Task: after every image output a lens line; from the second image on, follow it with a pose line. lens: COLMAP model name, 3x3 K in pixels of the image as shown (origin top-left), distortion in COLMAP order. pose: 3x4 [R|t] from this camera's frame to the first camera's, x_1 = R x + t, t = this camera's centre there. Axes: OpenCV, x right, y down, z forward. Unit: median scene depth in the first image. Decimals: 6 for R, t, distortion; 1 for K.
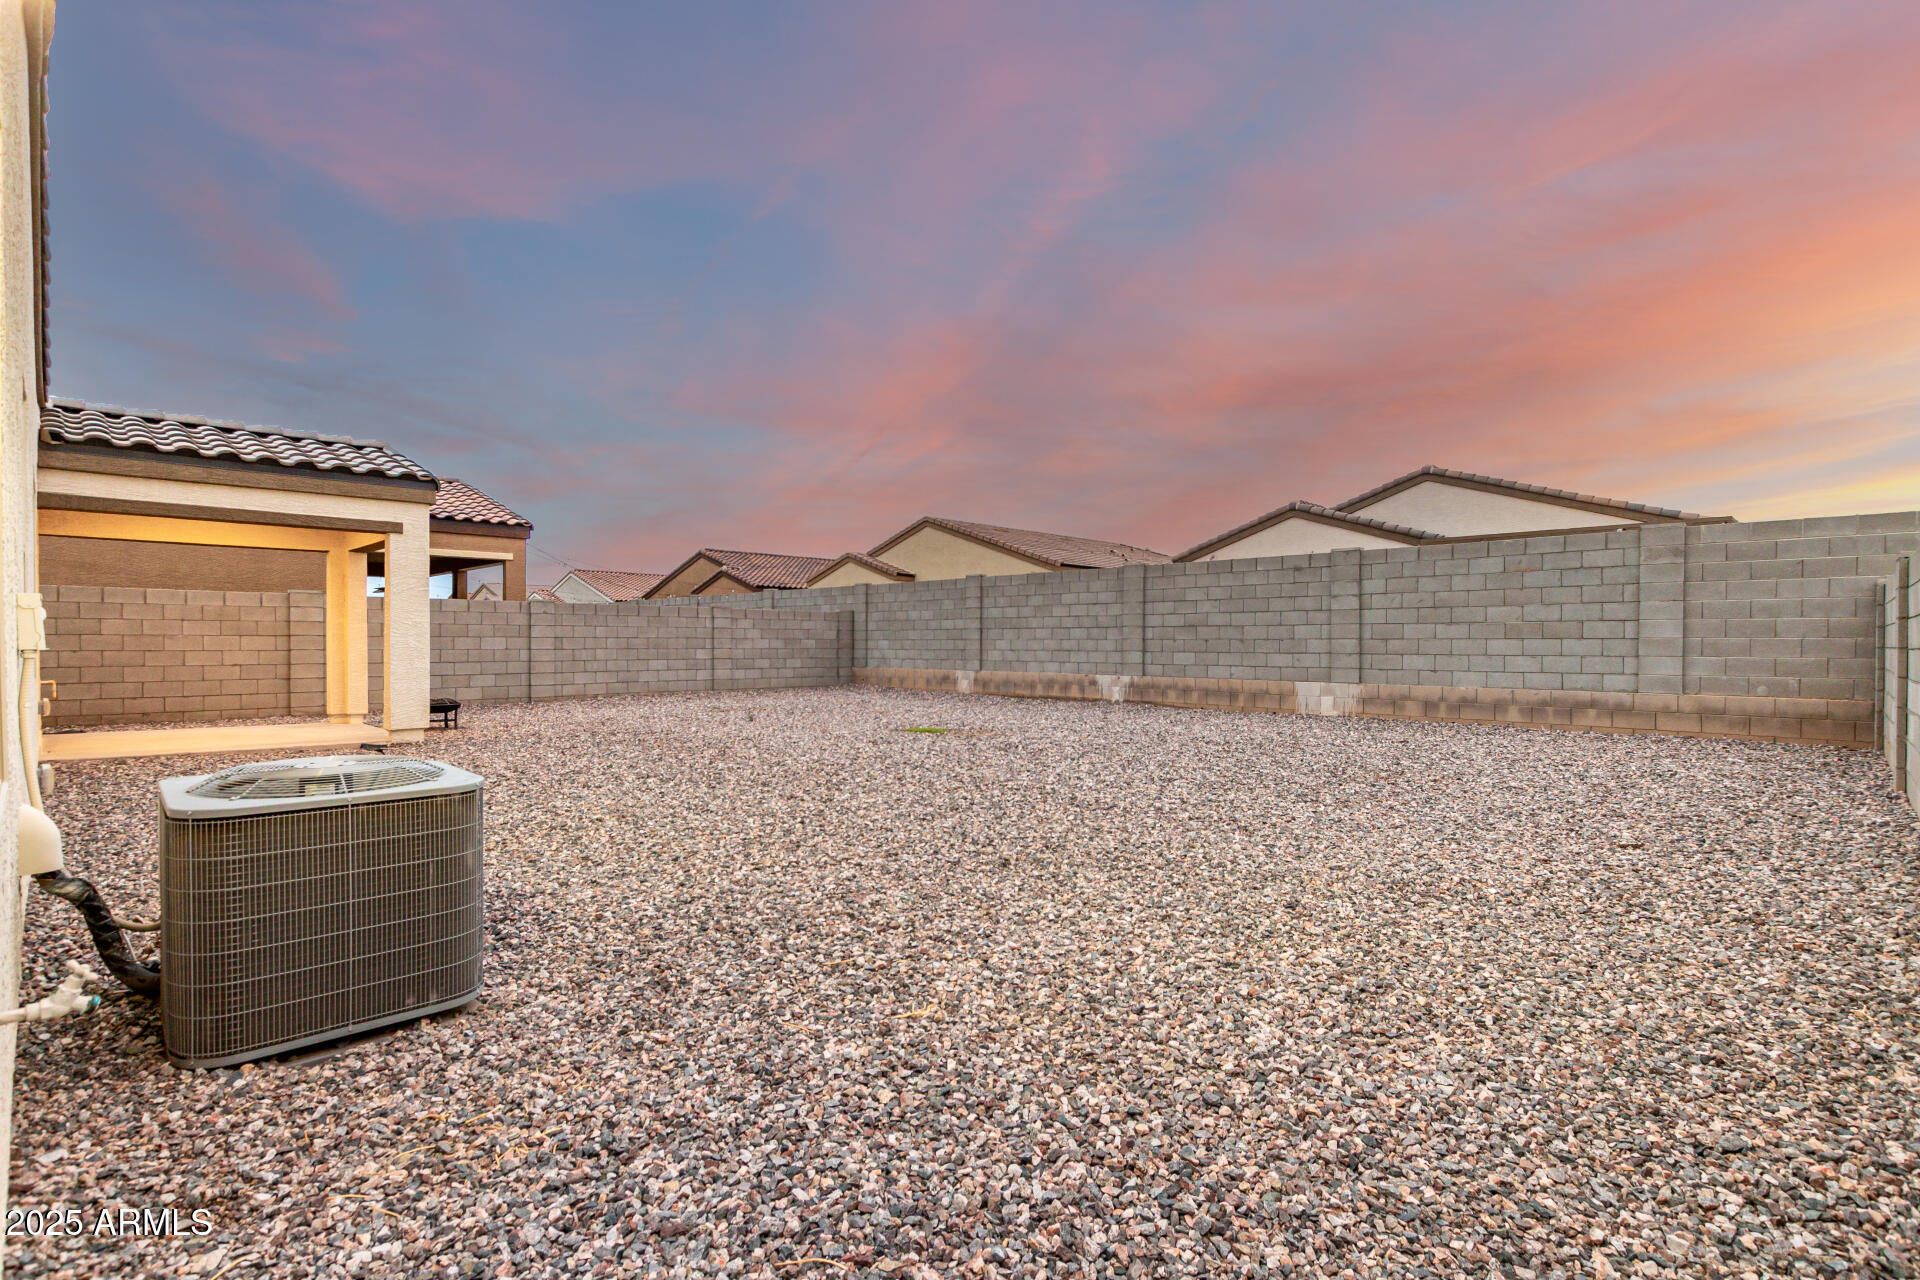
lens RADIAL K [[887.0, 0, 958.2], [0, 887.0, 649.8], [0, 0, 1]] dist [0.002840, 0.000195]
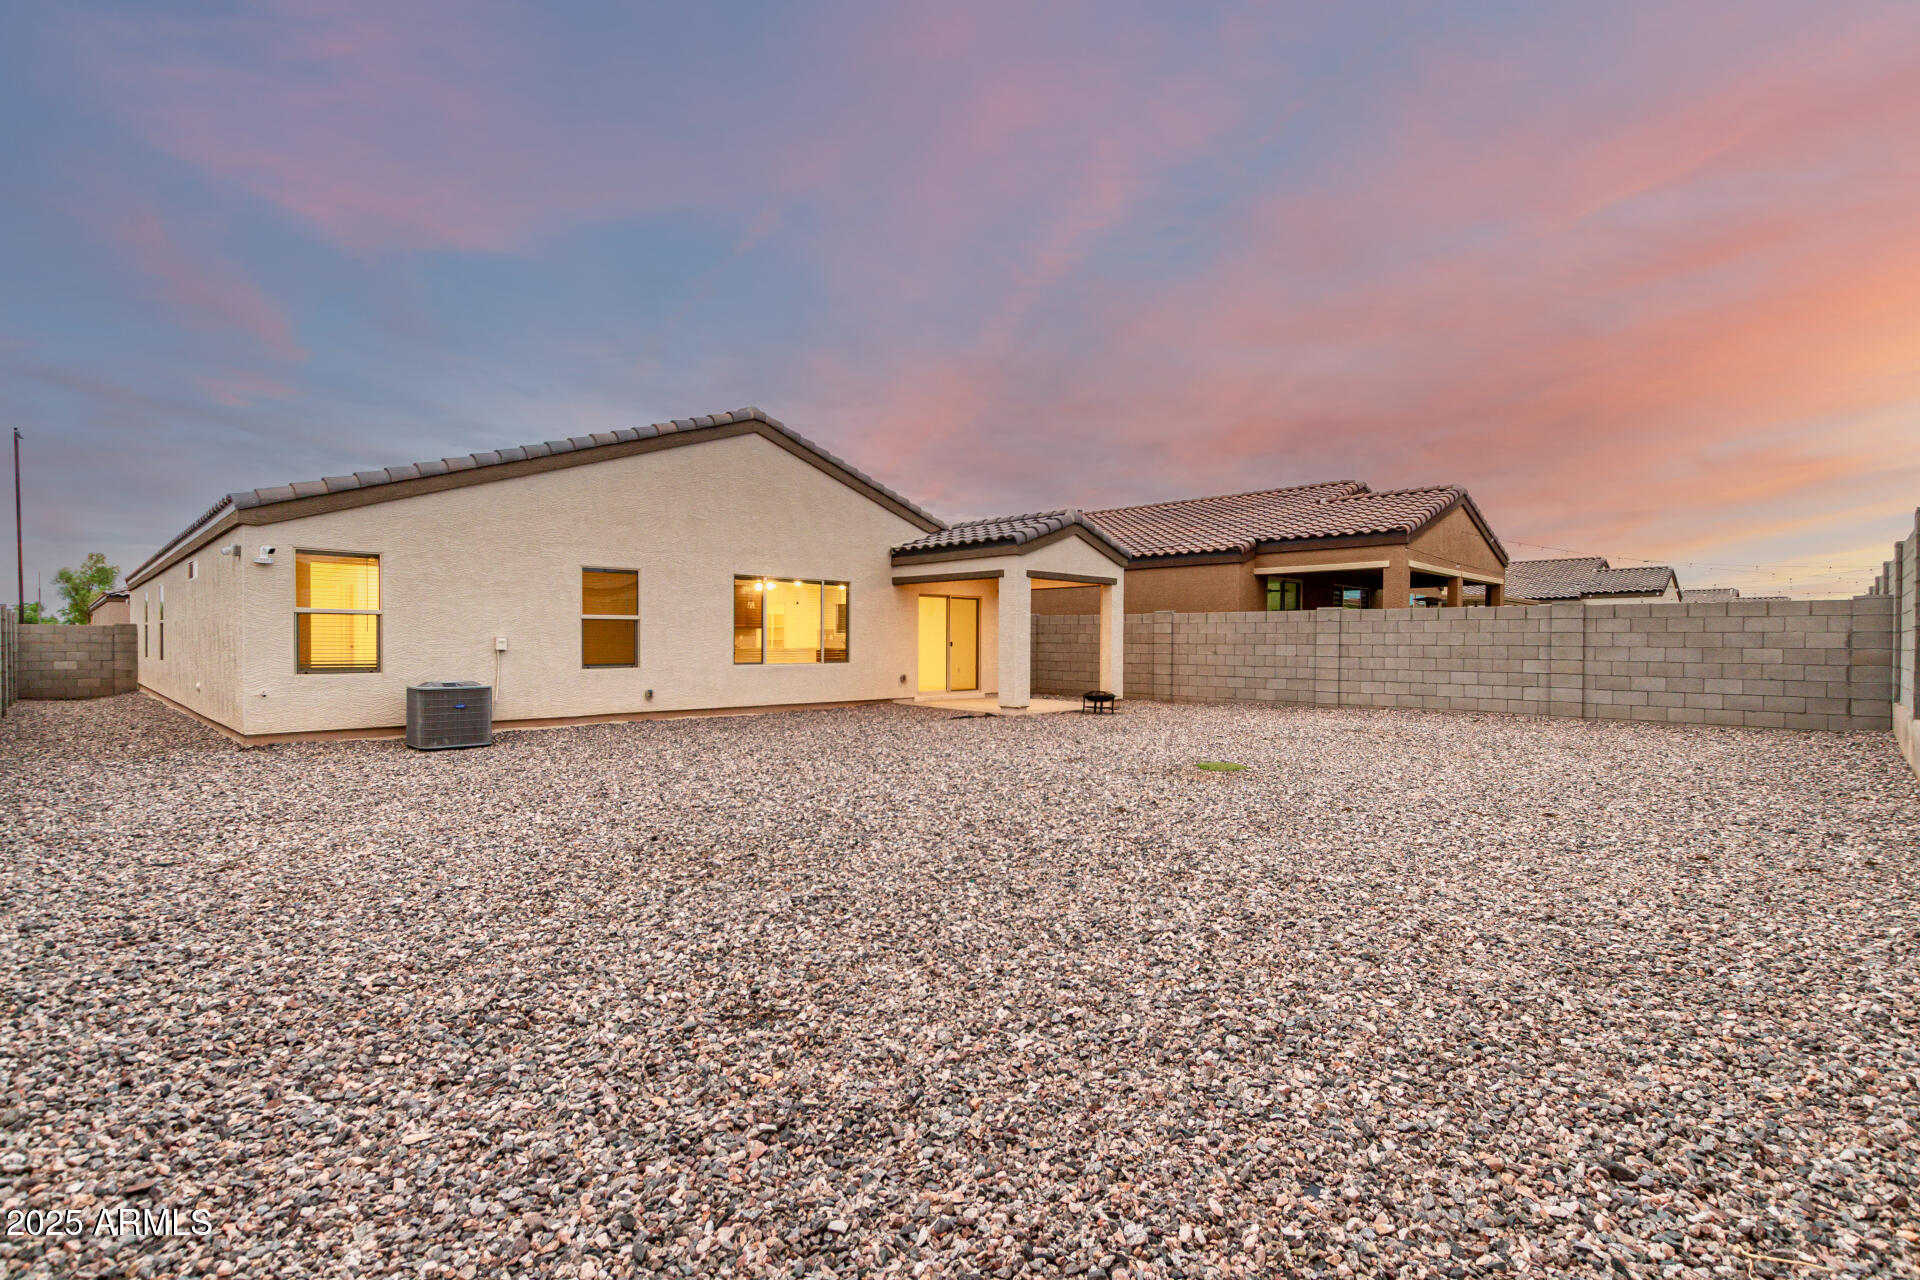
lens RADIAL K [[887.0, 0, 958.2], [0, 887.0, 649.8], [0, 0, 1]] dist [0.002840, 0.000195]
pose [[0.018853, 0.010084, -0.999771, 0.517276], [-0.011700, 0.999883, 0.009864, -0.012836], [0.999754, 0.011512, 0.018969, 0.534946]]
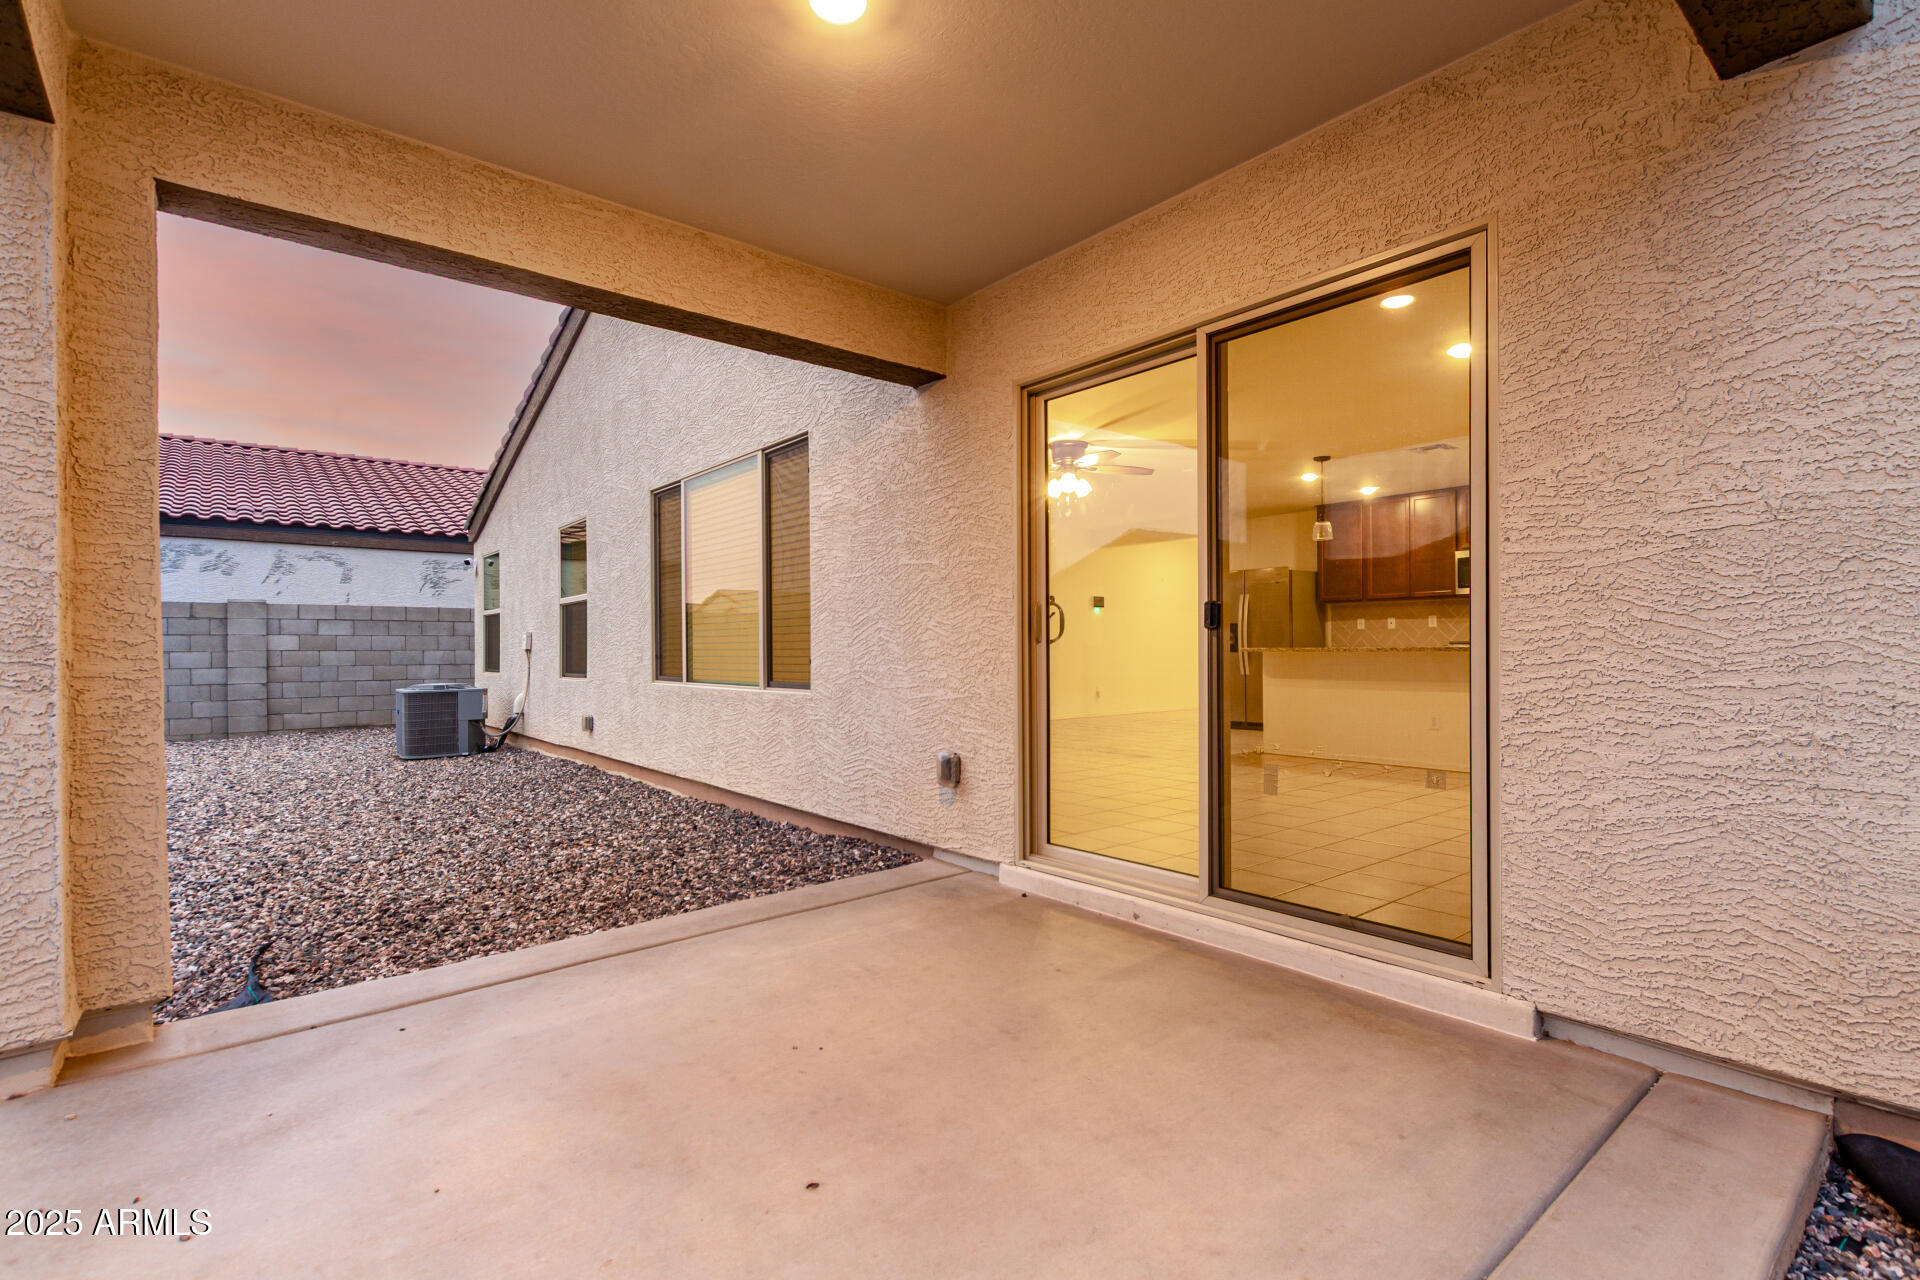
lens RADIAL K [[887.0, 0, 958.2], [0, 887.0, 649.8], [0, 0, 1]] dist [0.002840, 0.000195]
pose [[-0.996742, 0.007276, 0.080327, -0.533815], [0.007967, 0.999934, 0.008290, -0.003615], [-0.080262, 0.008903, -0.996734, 0.734498]]
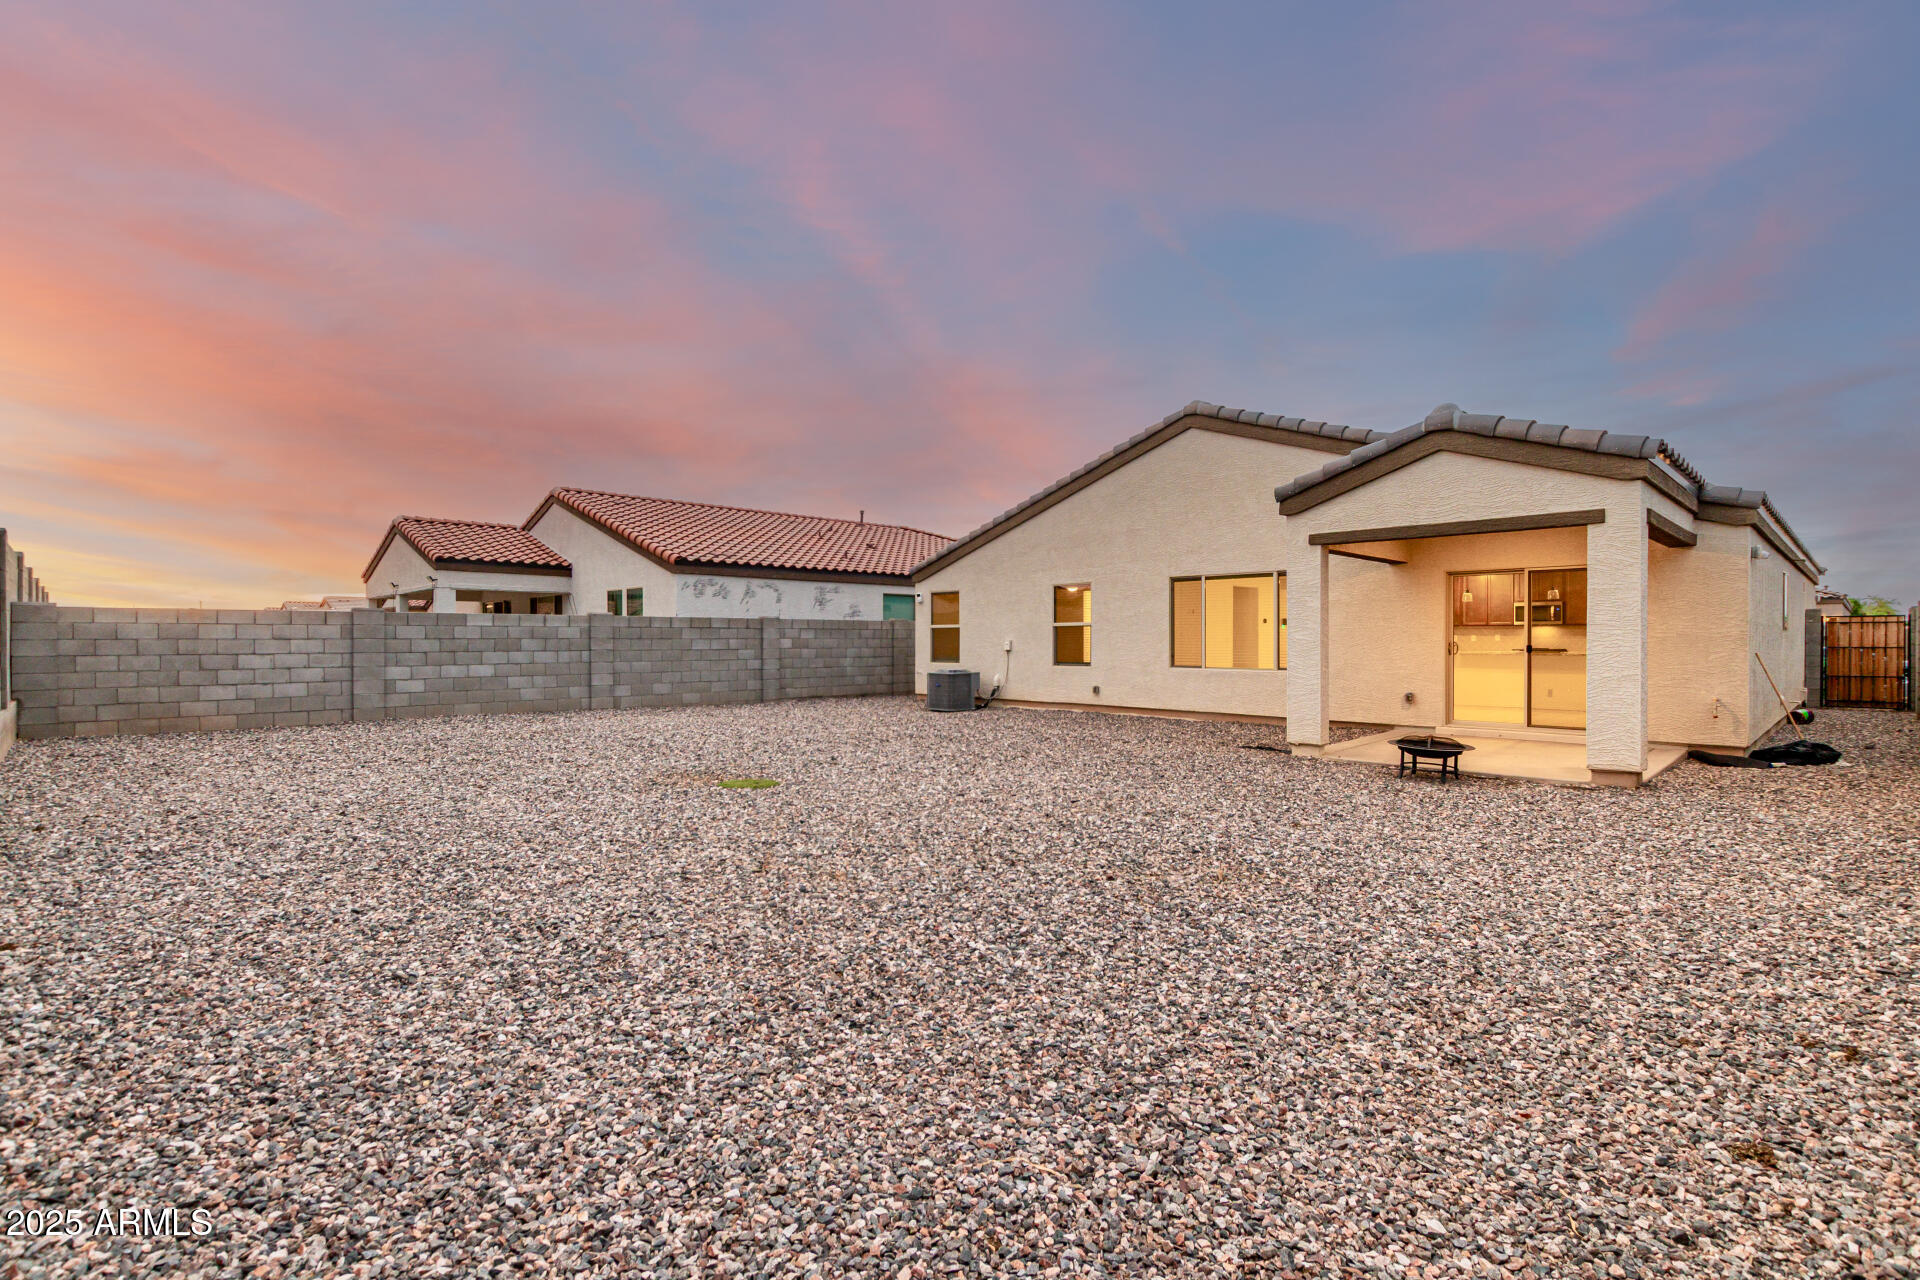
lens RADIAL K [[887.0, 0, 958.2], [0, 887.0, 649.8], [0, 0, 1]] dist [0.002840, 0.000195]
pose [[-0.999998, 0.001357, 0.001746, -0.150513], [0.001390, 0.999809, 0.019482, -0.021612], [-0.001719, 0.019485, -0.999809, 1.204941]]
